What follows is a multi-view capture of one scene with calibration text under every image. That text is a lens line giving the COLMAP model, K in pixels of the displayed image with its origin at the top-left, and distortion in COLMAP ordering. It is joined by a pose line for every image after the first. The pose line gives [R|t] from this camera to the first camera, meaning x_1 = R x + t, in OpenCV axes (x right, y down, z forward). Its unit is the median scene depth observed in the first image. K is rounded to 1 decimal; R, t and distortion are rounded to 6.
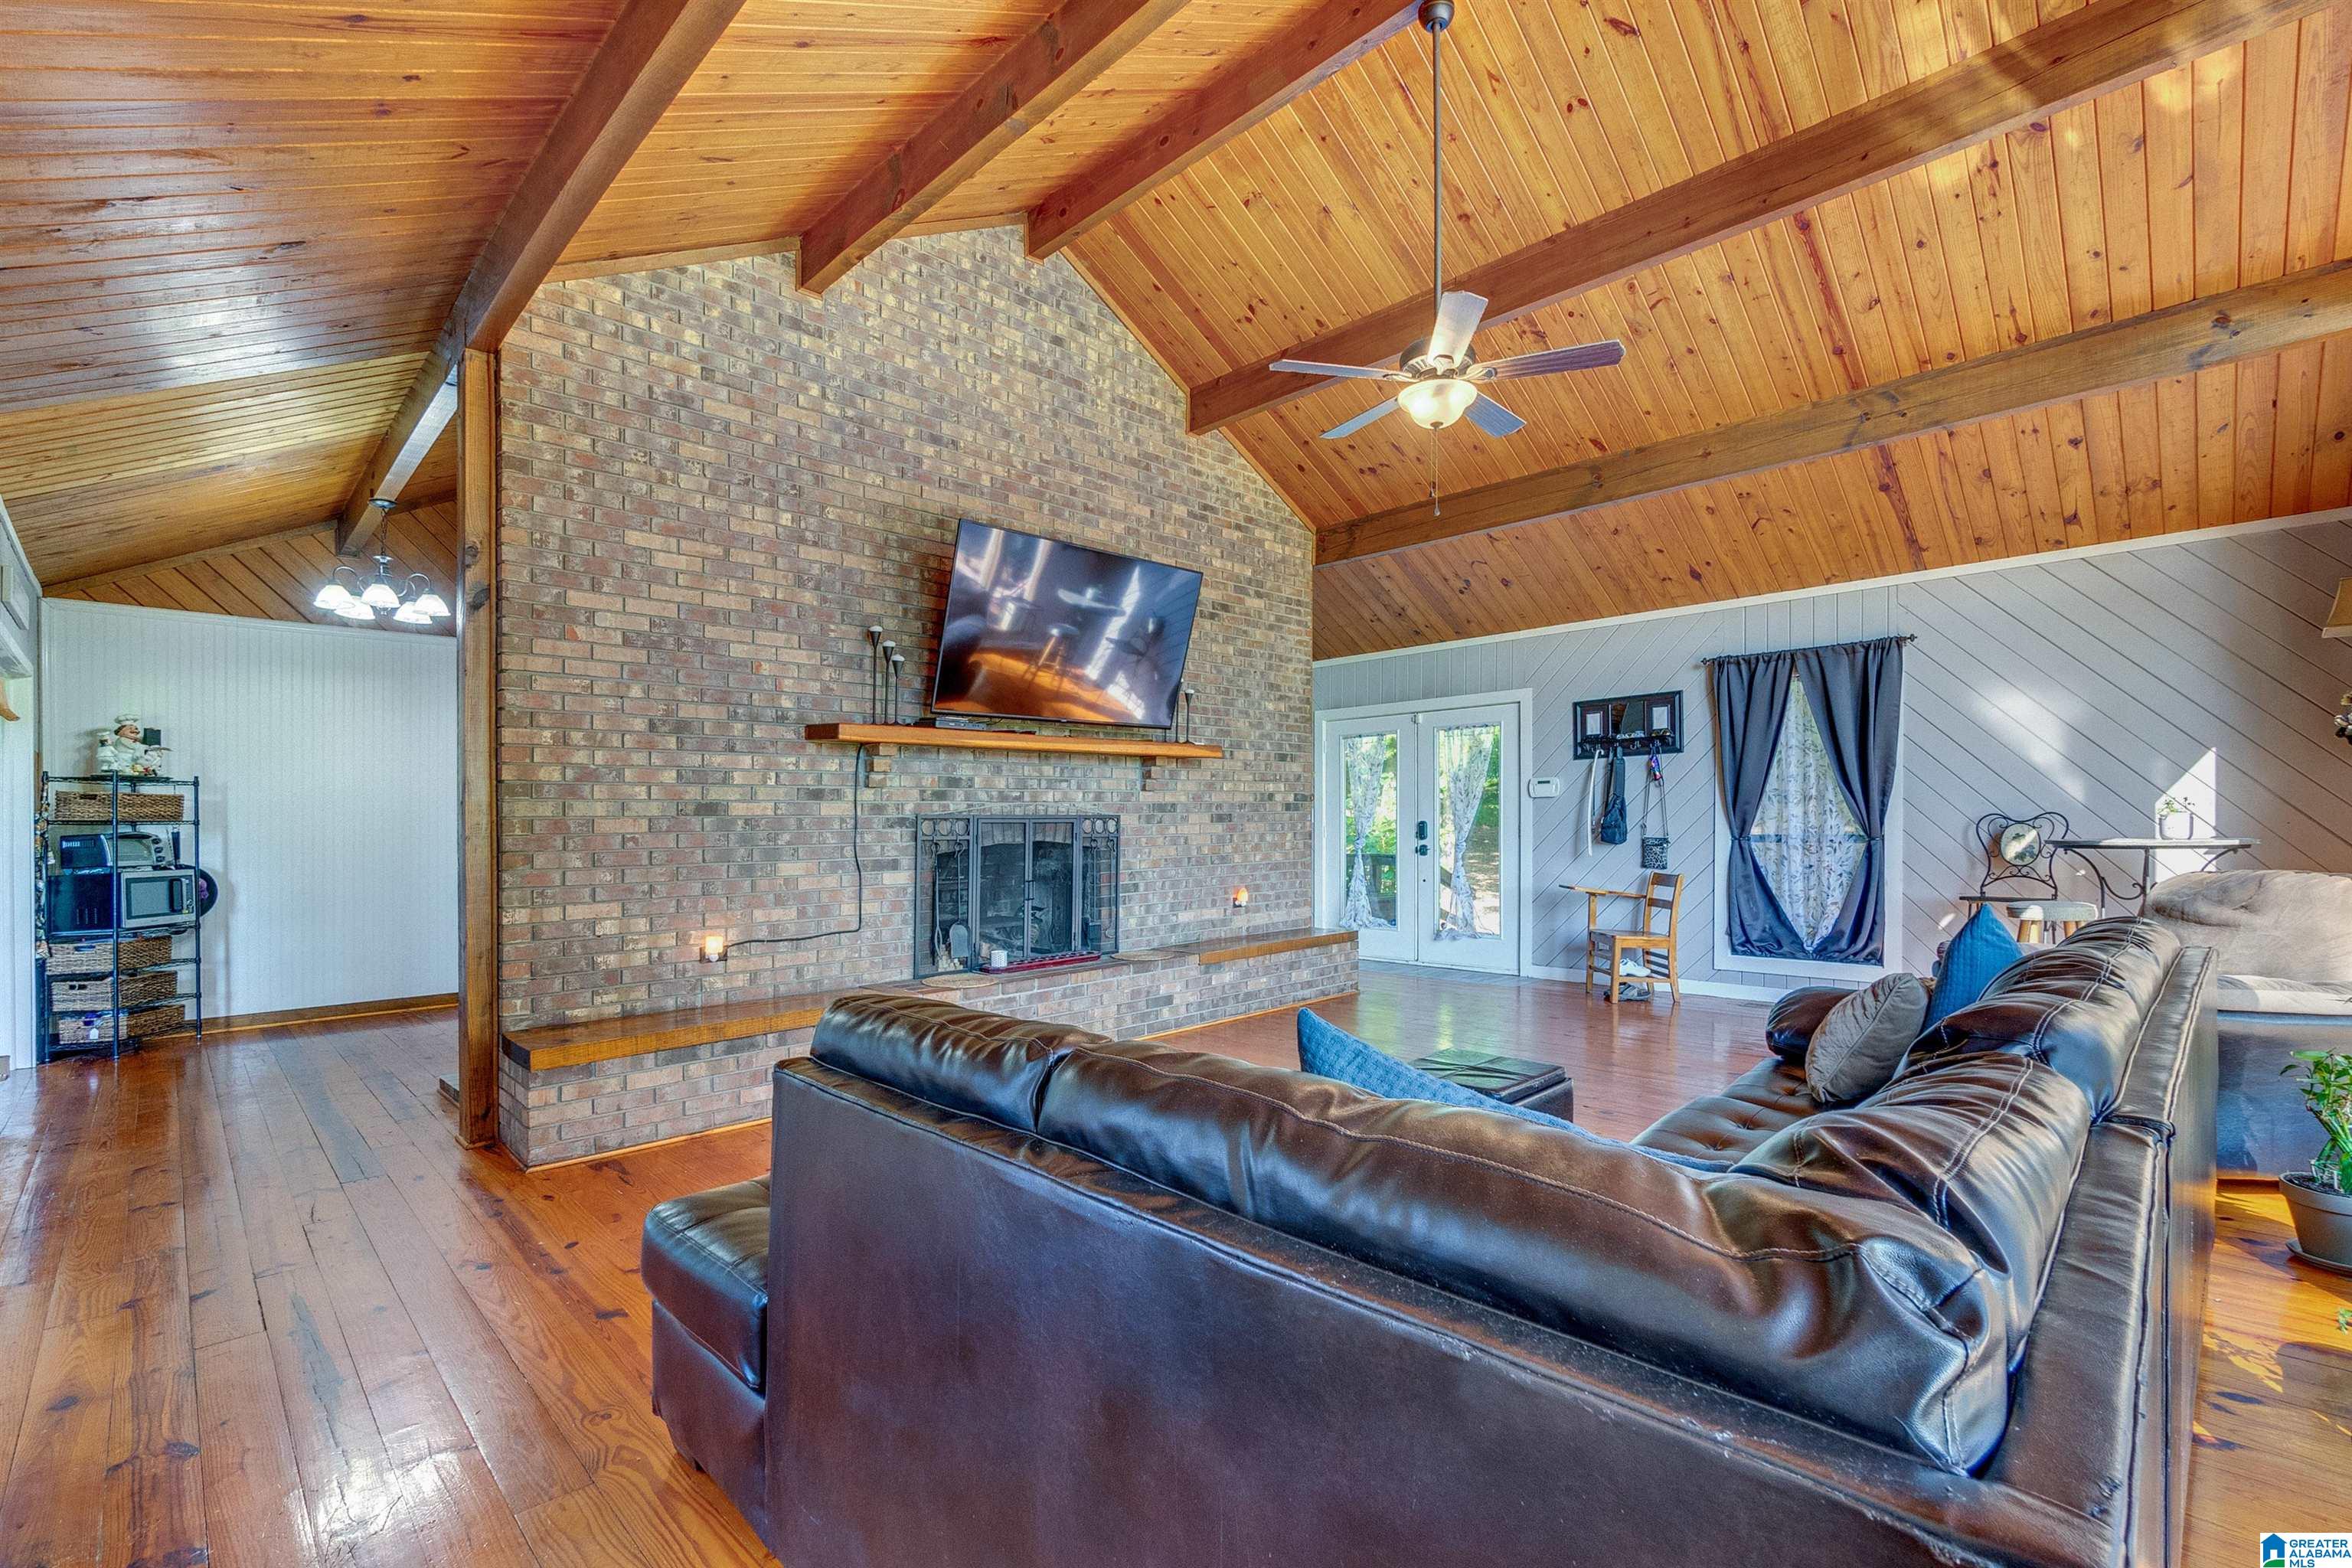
lens RADIAL K [[1019.3, 0, 1202.3], [0, 1019.3, 796.8], [0, 0, 1]] dist [-0.005905, 0.000798]
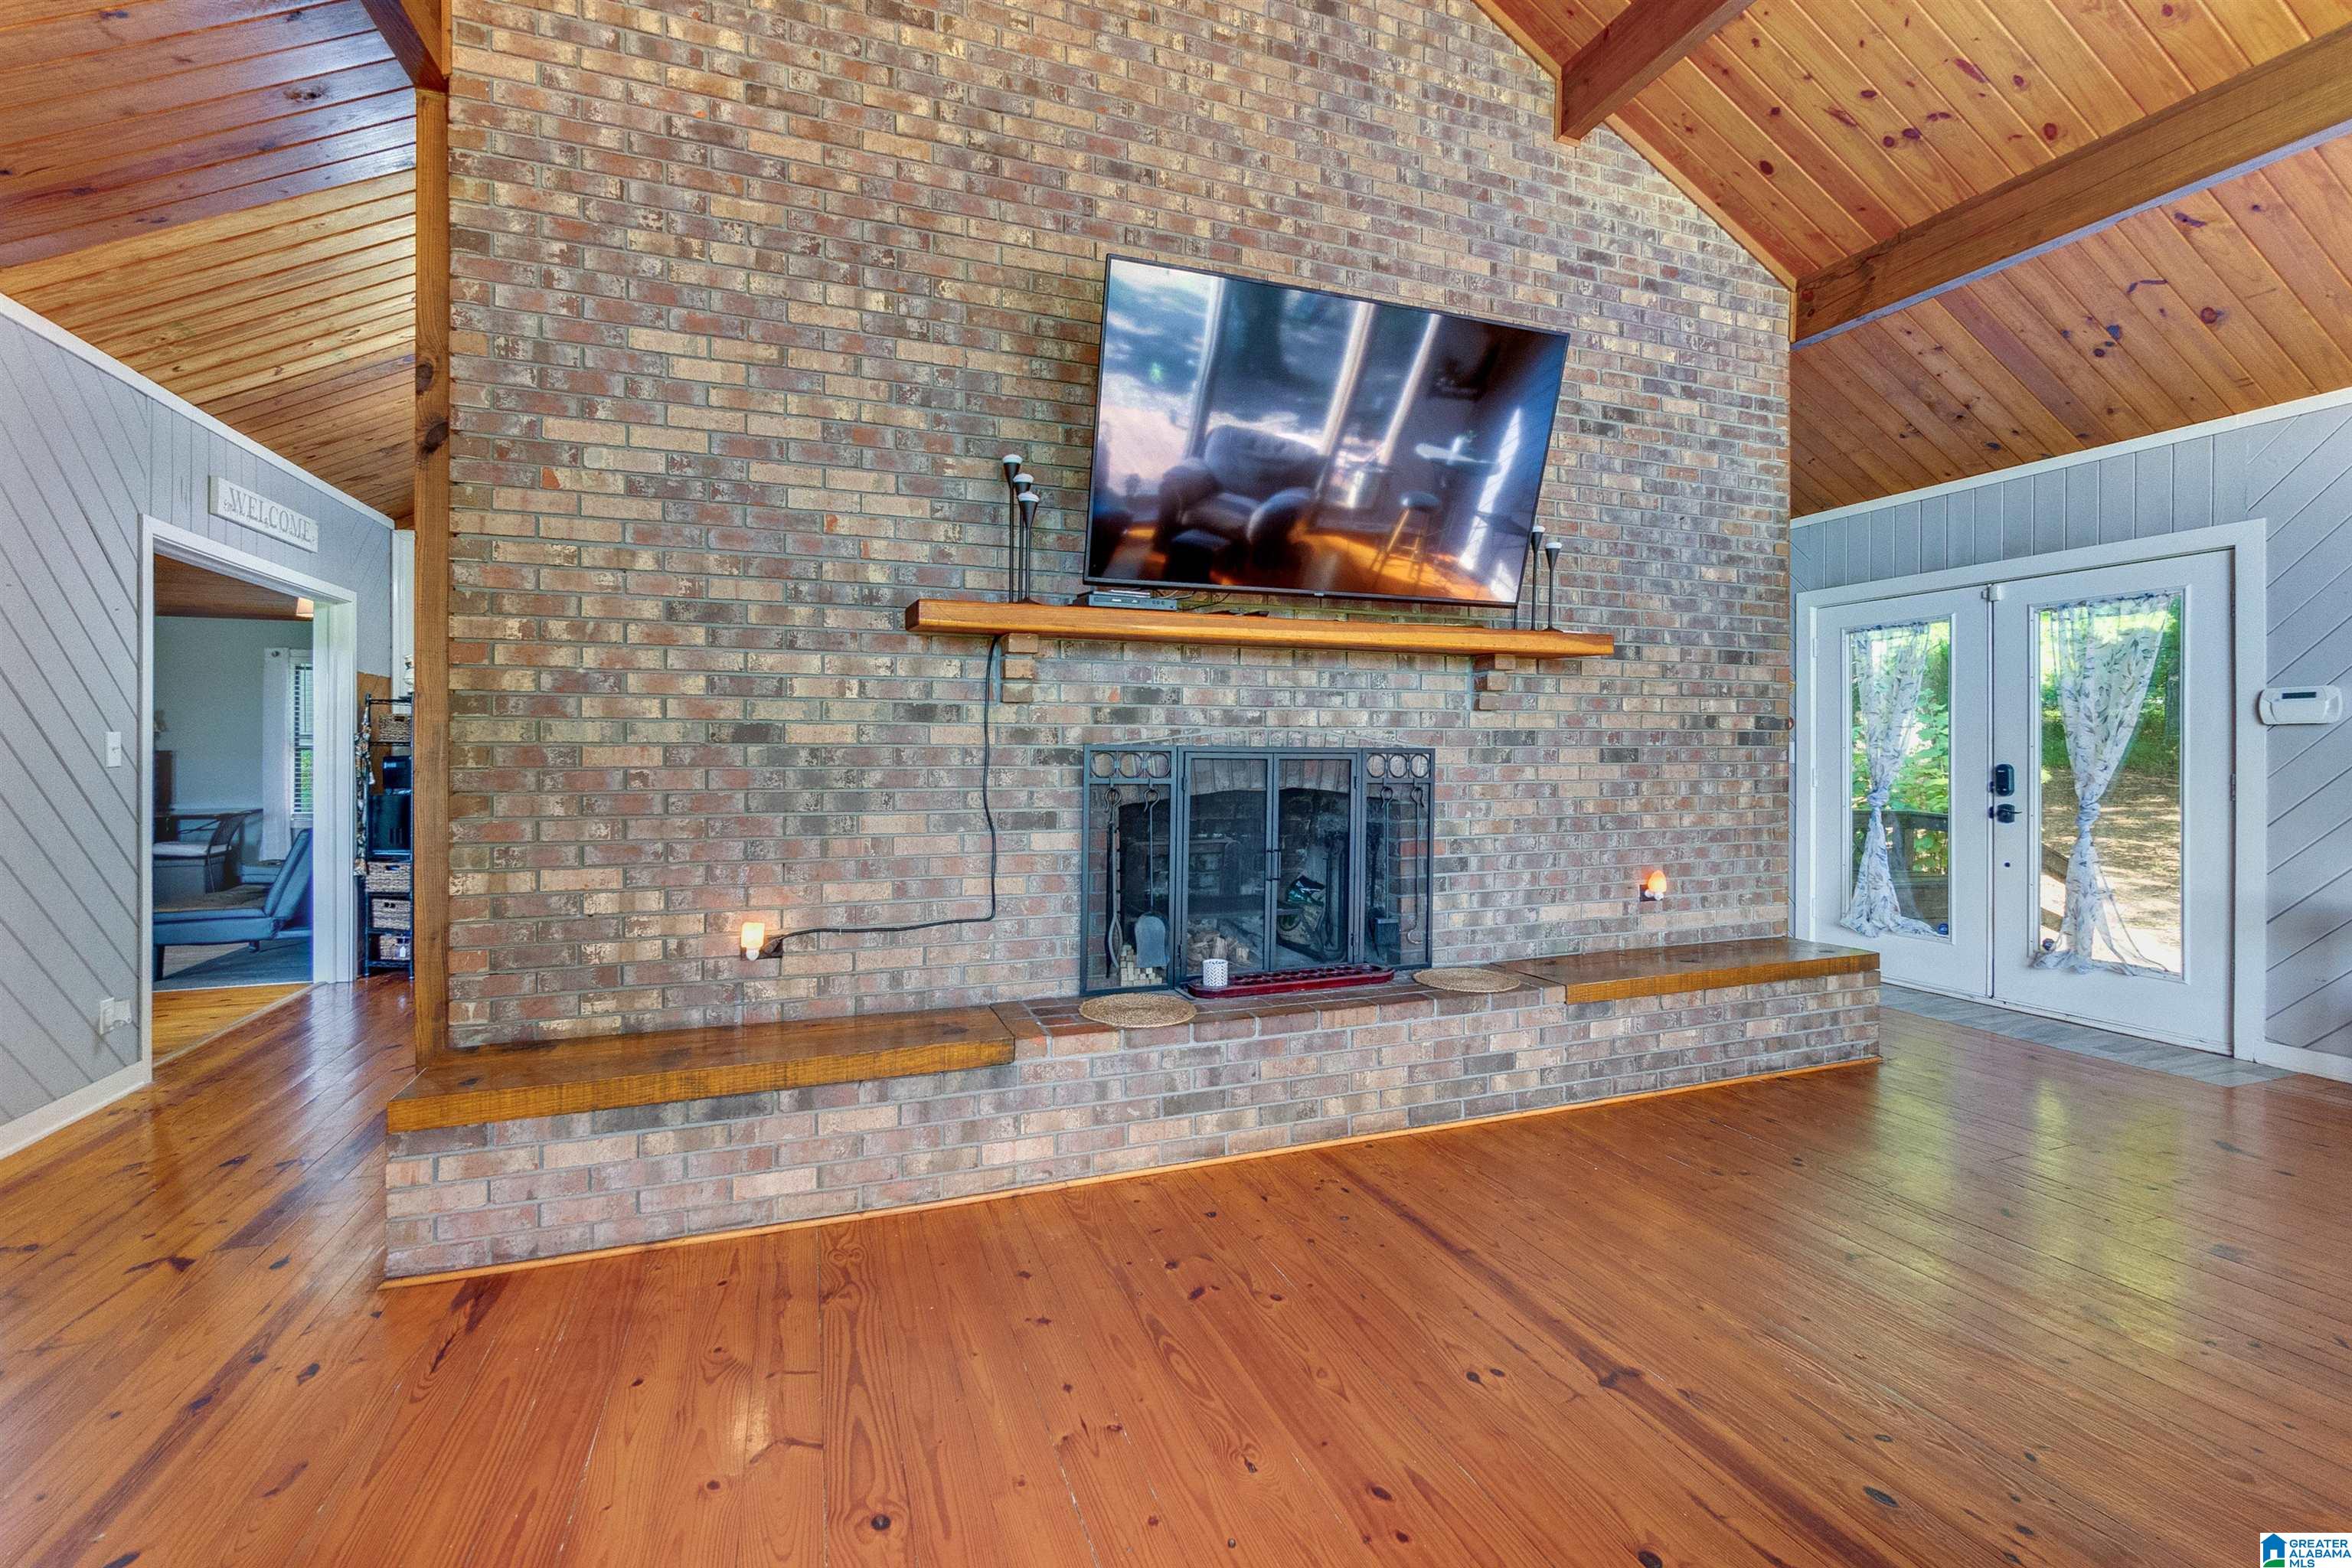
lens RADIAL K [[1019.3, 0, 1183.4], [0, 1019.3, 733.3], [0, 0, 1]] dist [-0.005905, 0.000798]
pose [[0.907189, 0.000967, -0.420722, 0.048717], [-0.000839, 1.000000, 0.000490, 0.009239], [0.420723, -0.000092, 0.907189, 0.411557]]
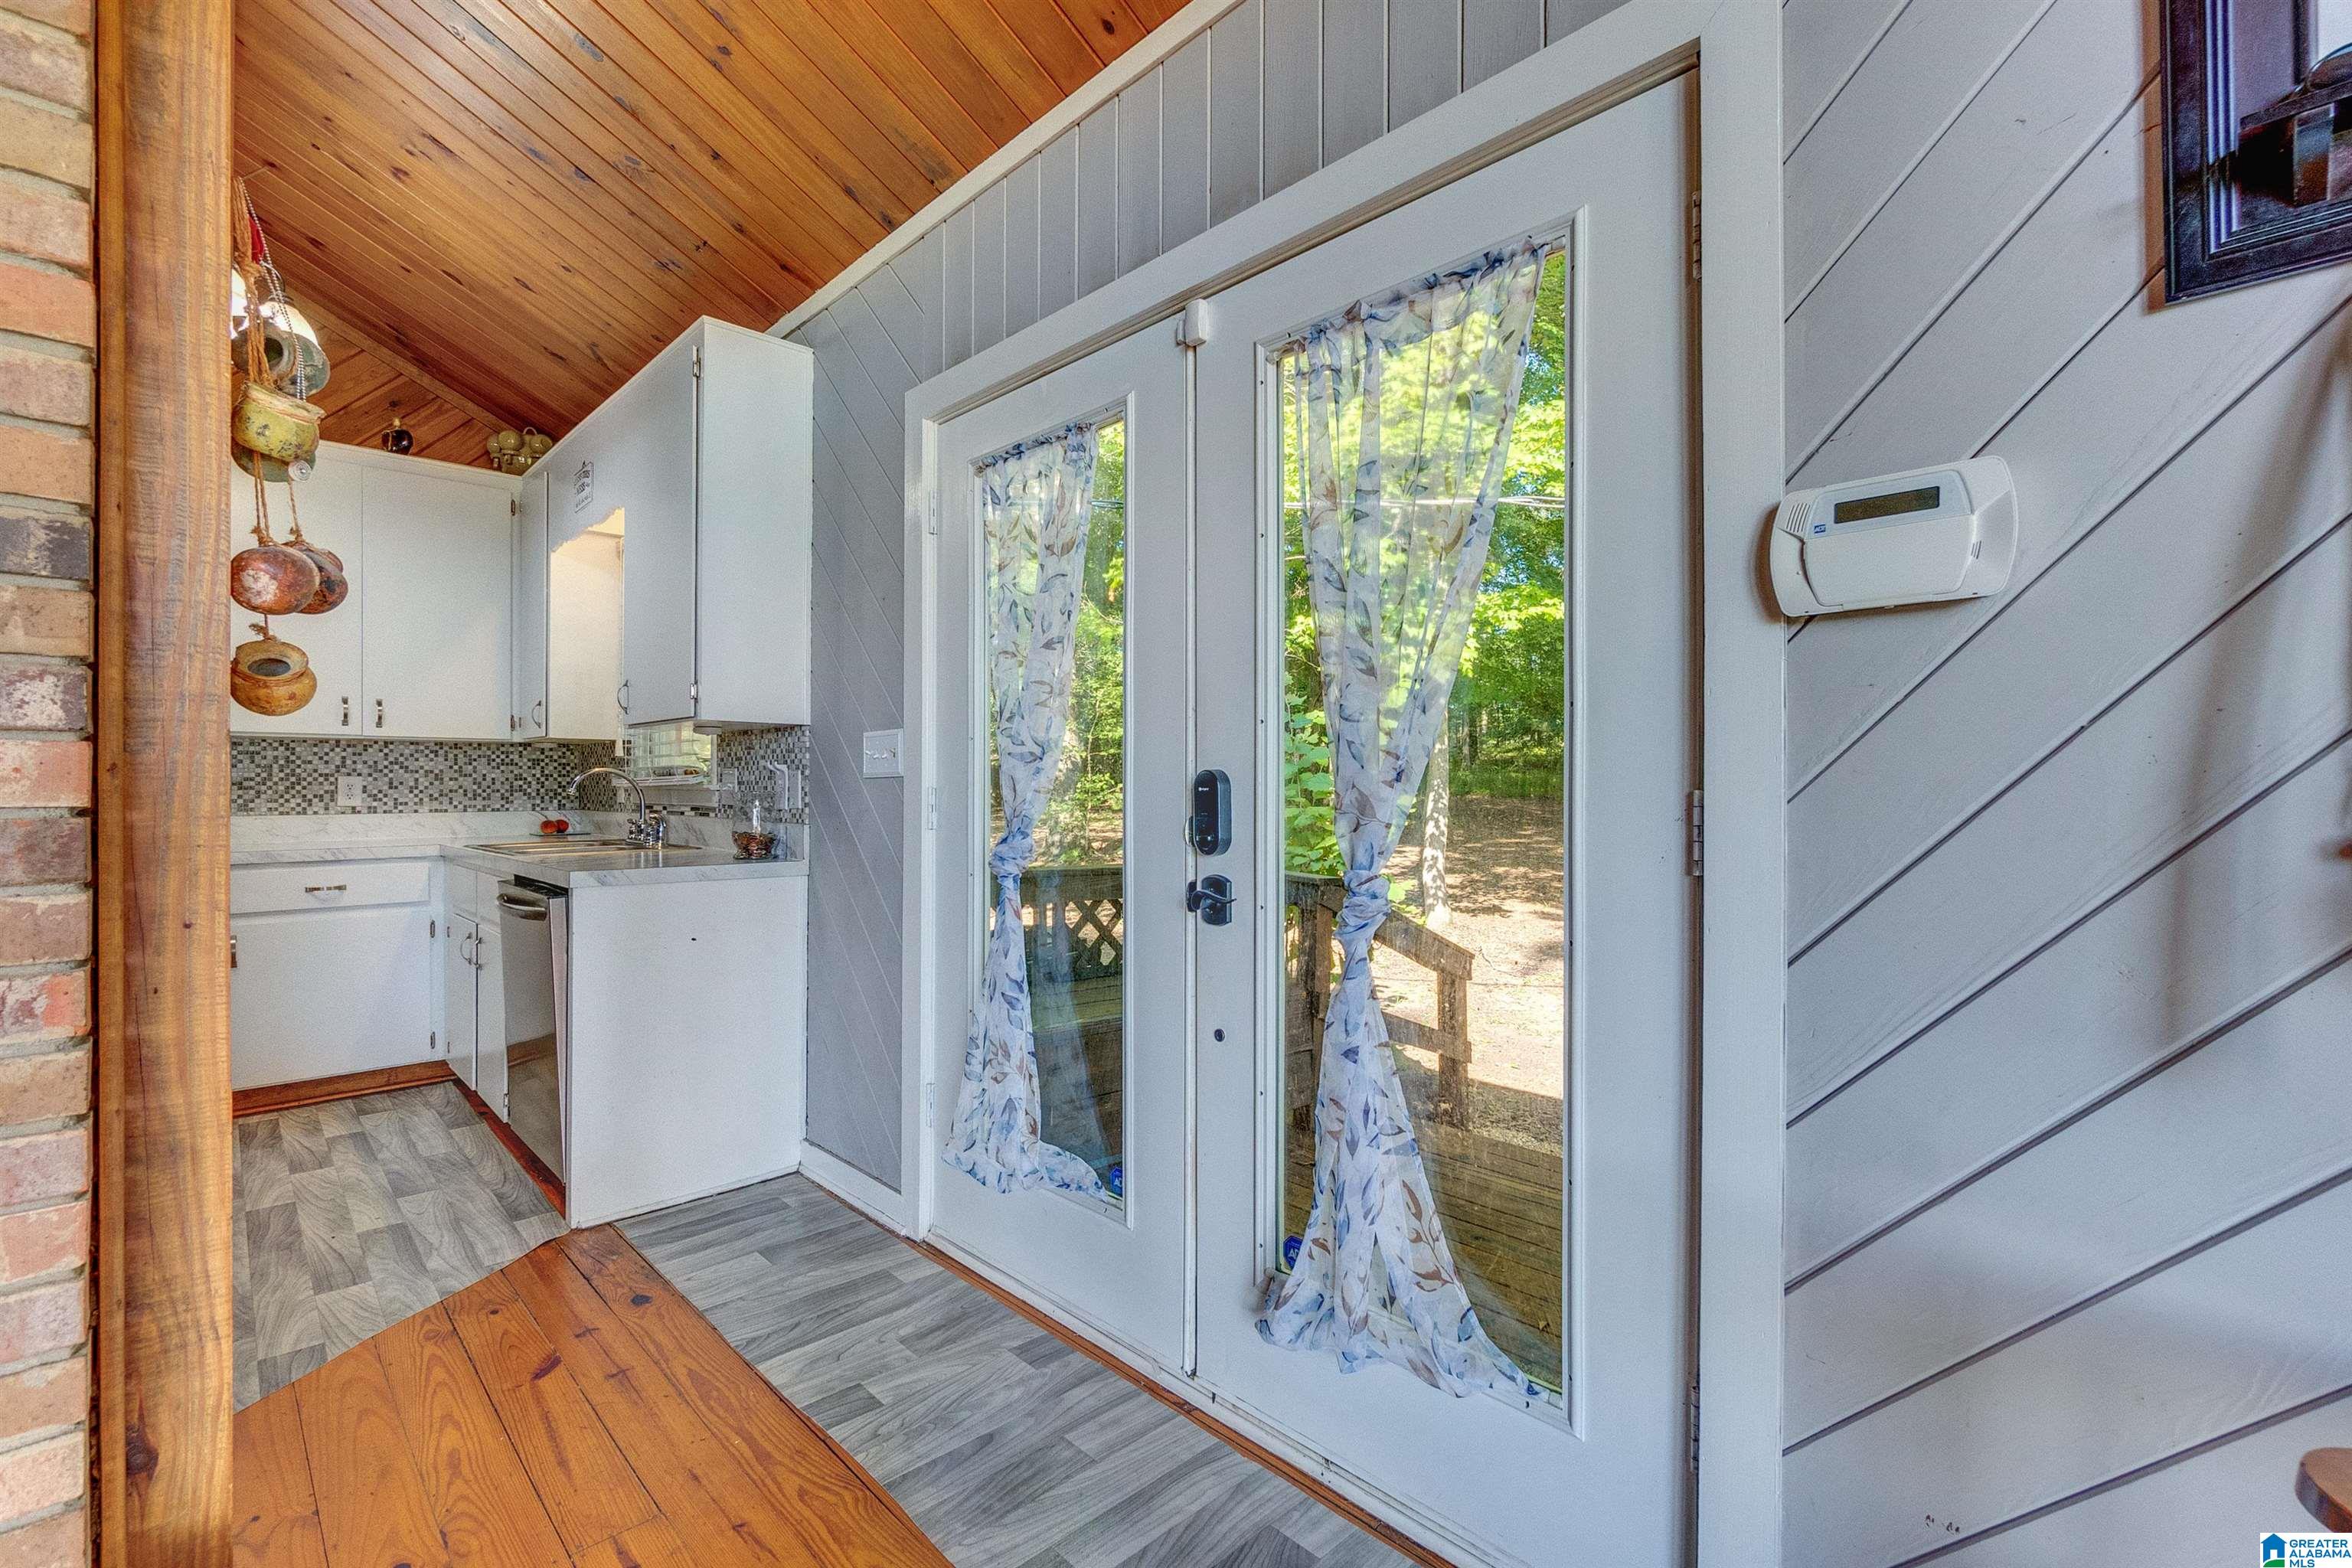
lens RADIAL K [[1019.3, 0, 1189.9], [0, 1019.3, 800.5], [0, 0, 1]] dist [-0.005905, 0.000798]
pose [[0.999905, 0.005161, -0.012744, 0.335973], [-0.004801, 0.999593, 0.028104, 0.037507], [0.012884, -0.028040, 0.999524, 1.215029]]
